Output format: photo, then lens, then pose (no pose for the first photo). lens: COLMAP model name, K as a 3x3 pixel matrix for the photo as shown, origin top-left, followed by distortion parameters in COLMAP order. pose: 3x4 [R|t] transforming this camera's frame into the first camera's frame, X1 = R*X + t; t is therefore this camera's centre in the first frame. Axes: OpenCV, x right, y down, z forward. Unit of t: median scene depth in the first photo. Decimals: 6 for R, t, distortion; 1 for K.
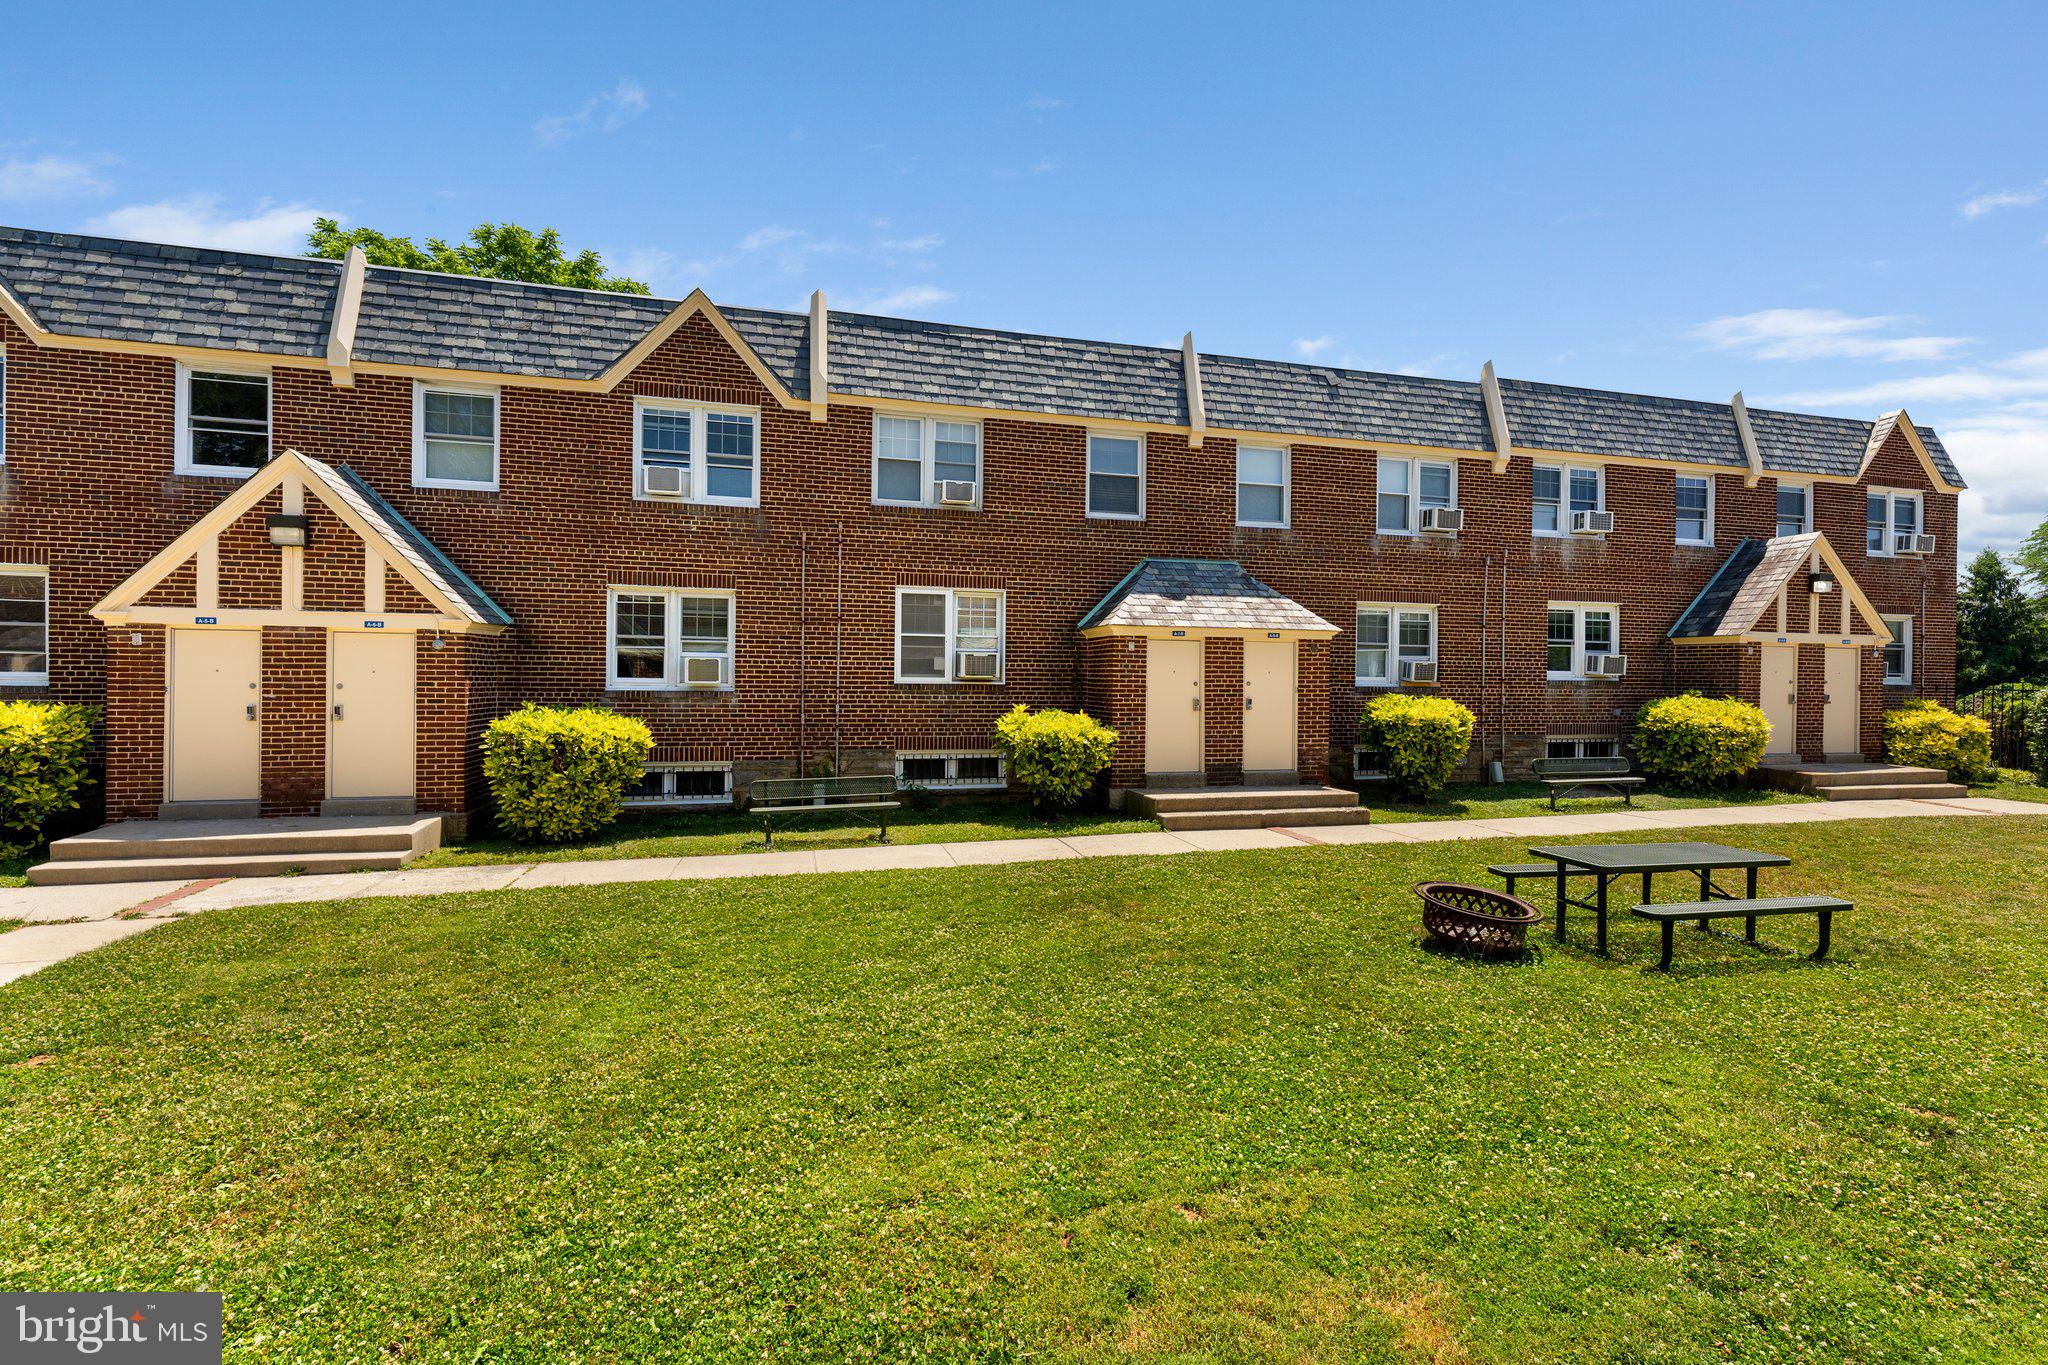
lens RADIAL K [[908.0, 0, 1054.9], [0, 908.0, 680.7], [0, 0, 1]] dist [0.000136, -0.000468]
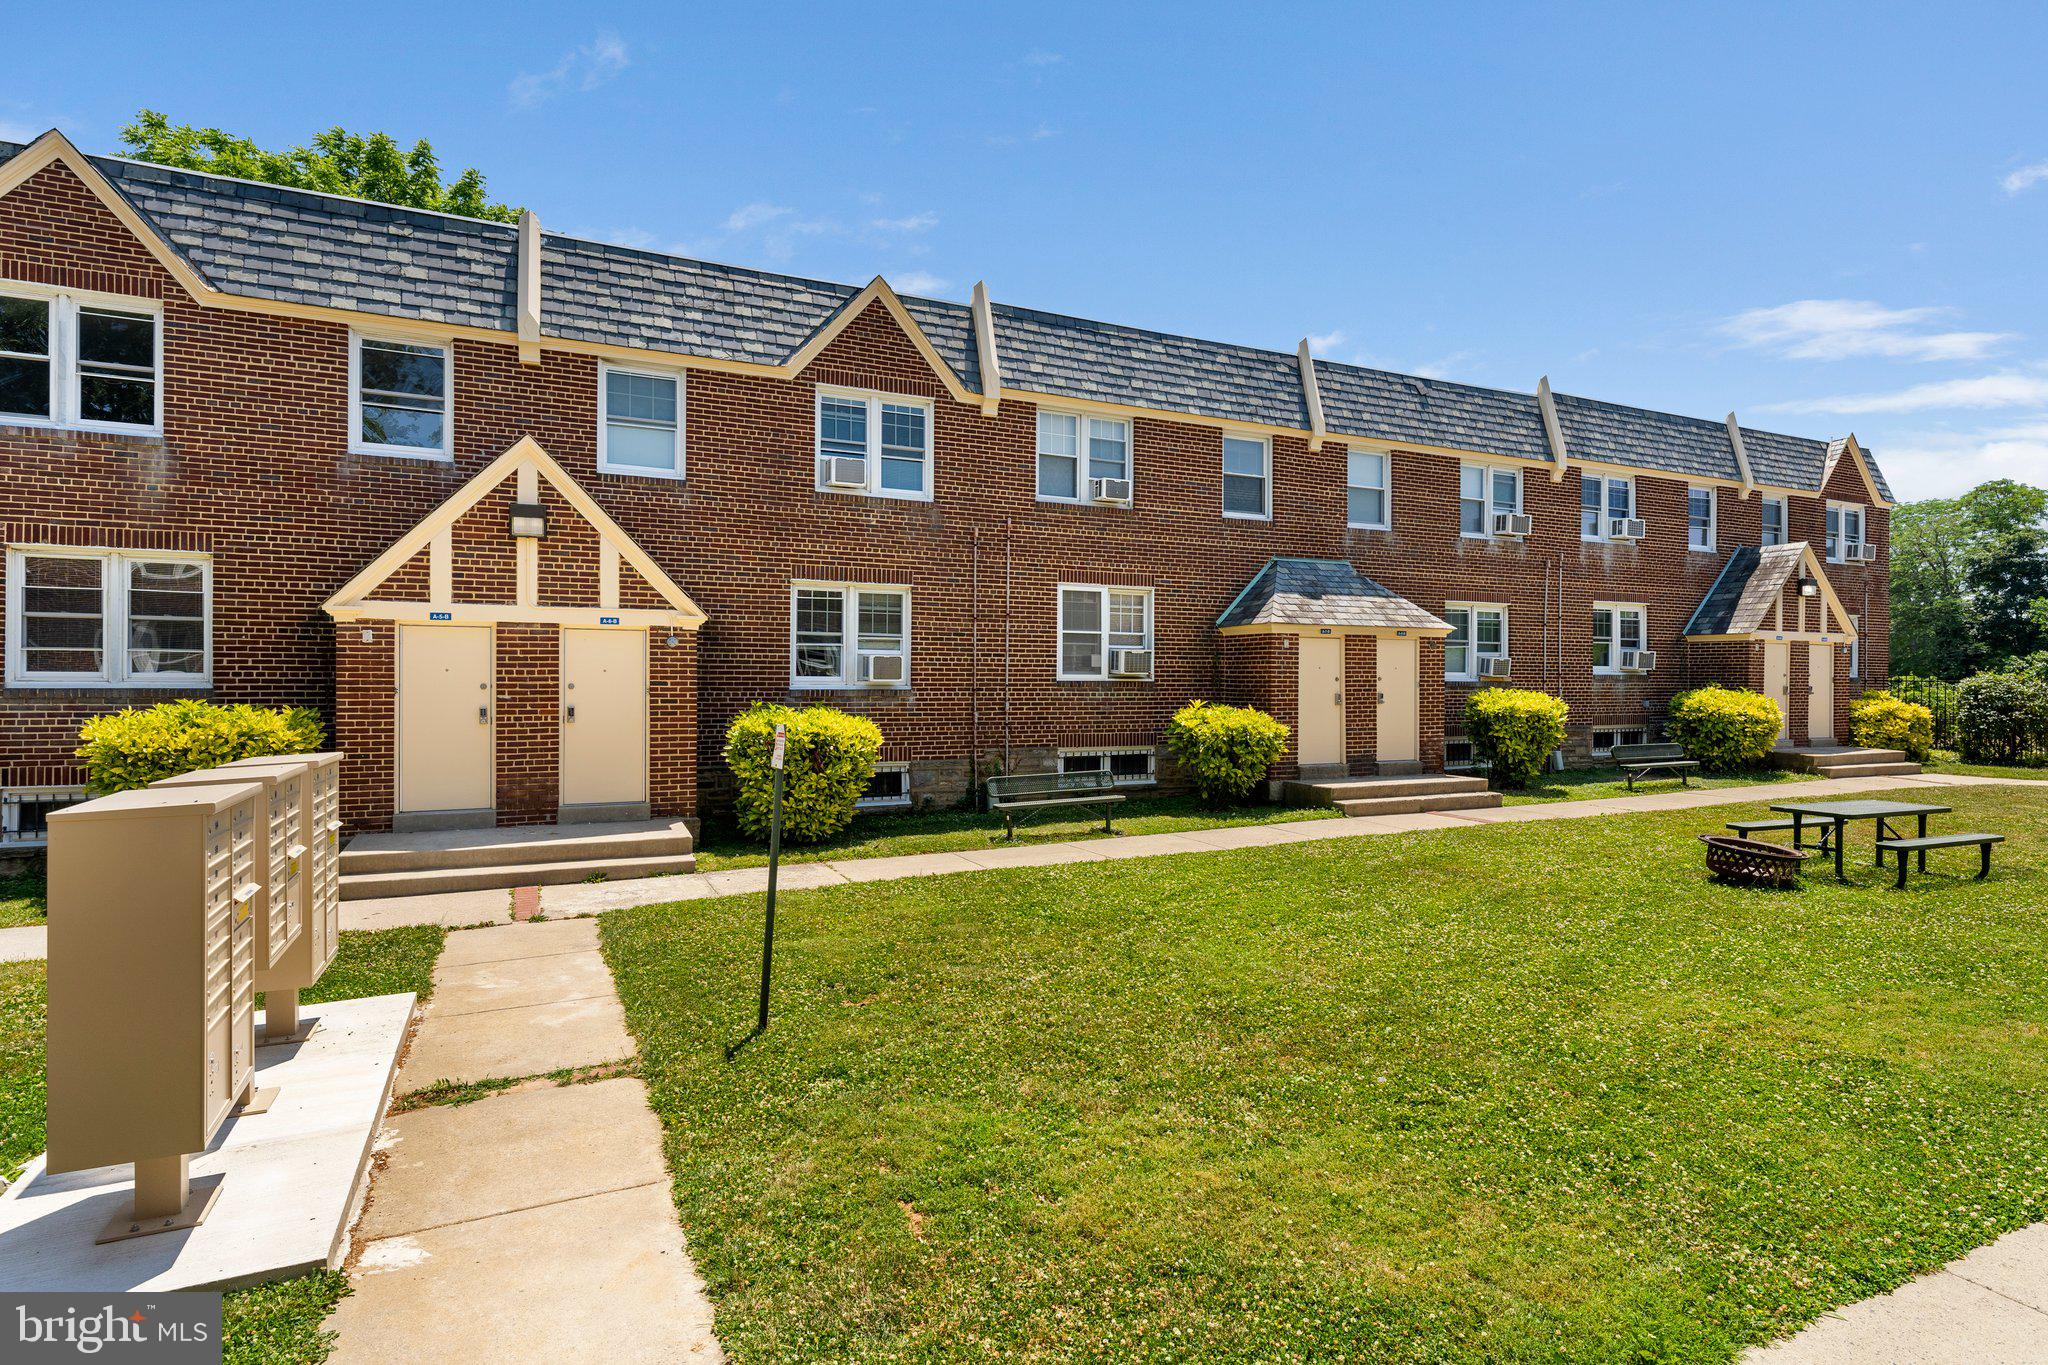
lens RADIAL K [[1046.2, 0, 1024.0], [0, 1046.2, 682.5], [0, 0, 1]] dist [-0.000262, -0.000767]
pose [[0.983788, -0.006638, 0.179210, -0.402213], [0.006403, 0.999978, 0.001894, 0.002466], [-0.179219, -0.000716, 0.983809, -0.117811]]
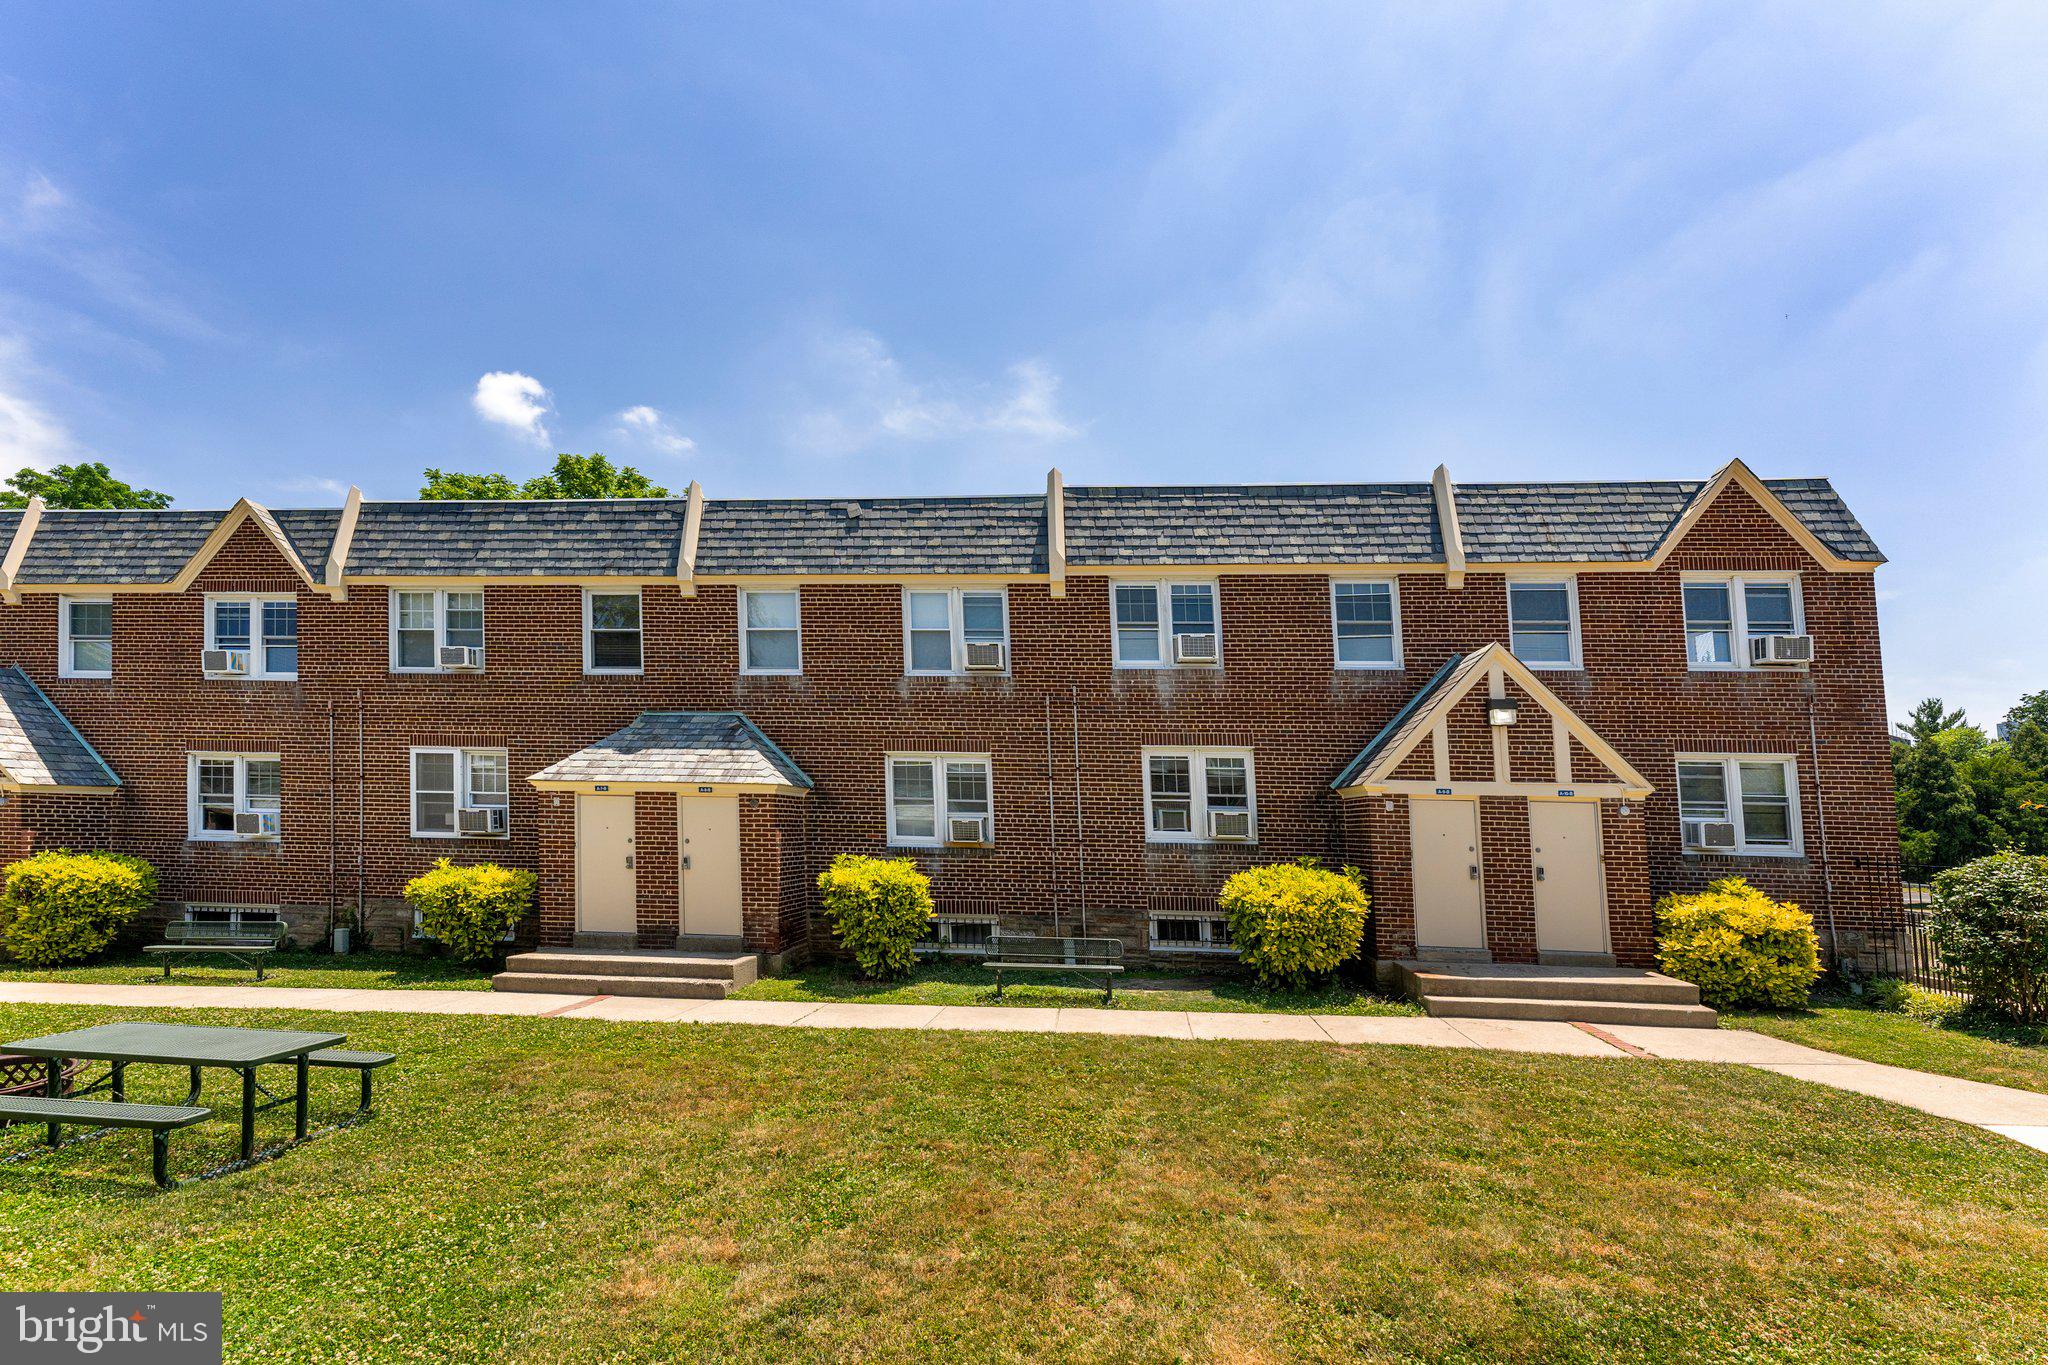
lens RADIAL K [[908.2, 0, 986.1], [0, 908.2, 795.4], [0, 0, 1]] dist [0.002141, -0.000514]
pose [[0.941351, -0.005535, -0.337383, 0.814370], [-0.011211, 0.998800, -0.047667, -0.002768], [0.337242, 0.048654, 0.940160, 0.214849]]
